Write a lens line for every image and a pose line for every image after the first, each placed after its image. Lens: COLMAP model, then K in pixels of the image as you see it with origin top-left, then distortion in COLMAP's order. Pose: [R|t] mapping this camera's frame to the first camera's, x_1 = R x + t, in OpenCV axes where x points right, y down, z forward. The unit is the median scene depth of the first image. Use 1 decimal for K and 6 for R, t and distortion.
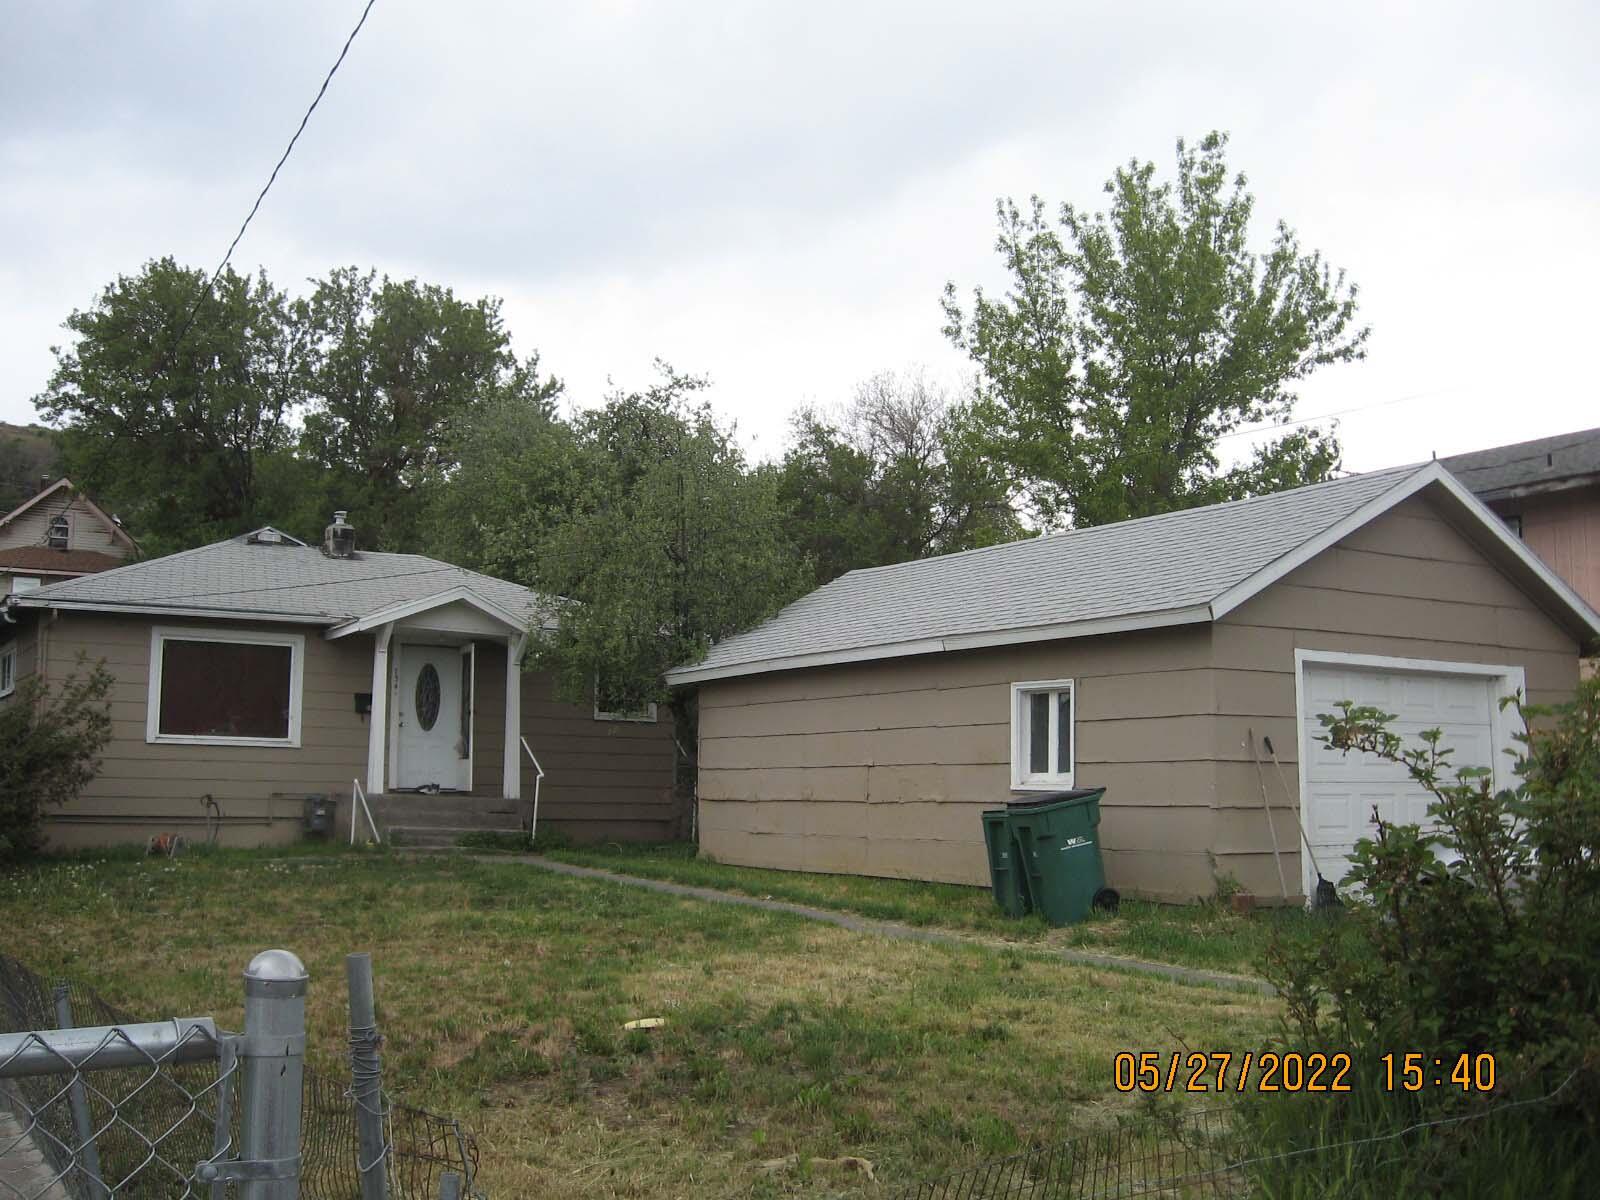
lens RADIAL K [[1659.3, 0, 800.0], [0, 1659.3, 600.0], [0, 0, 1]] dist [-0.146936, 0.020137]
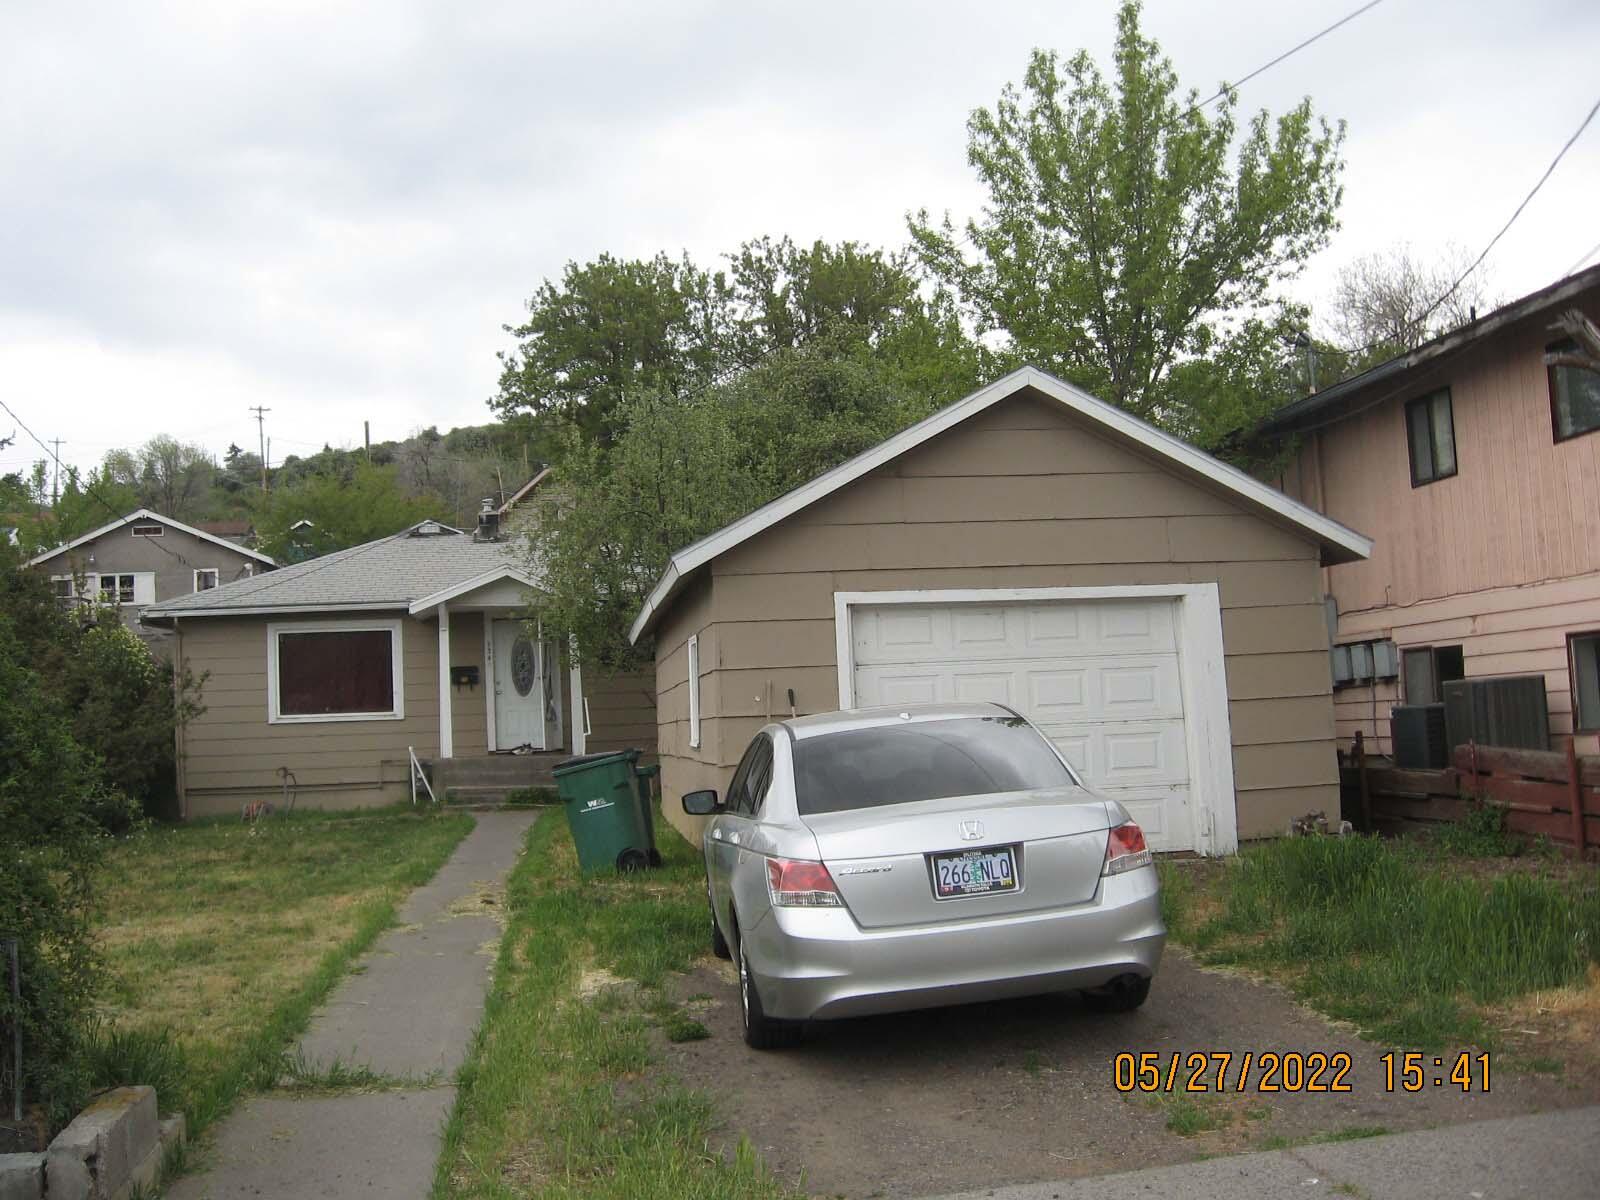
lens RADIAL K [[1659.3, 0, 800.0], [0, 1659.3, 600.0], [0, 0, 1]] dist [-0.146936, 0.020137]
pose [[0.912496, -0.076197, -0.401928, 0.406255], [0.094804, 0.995141, 0.026576, 0.004373], [0.397950, -0.062355, 0.915286, 0.076260]]
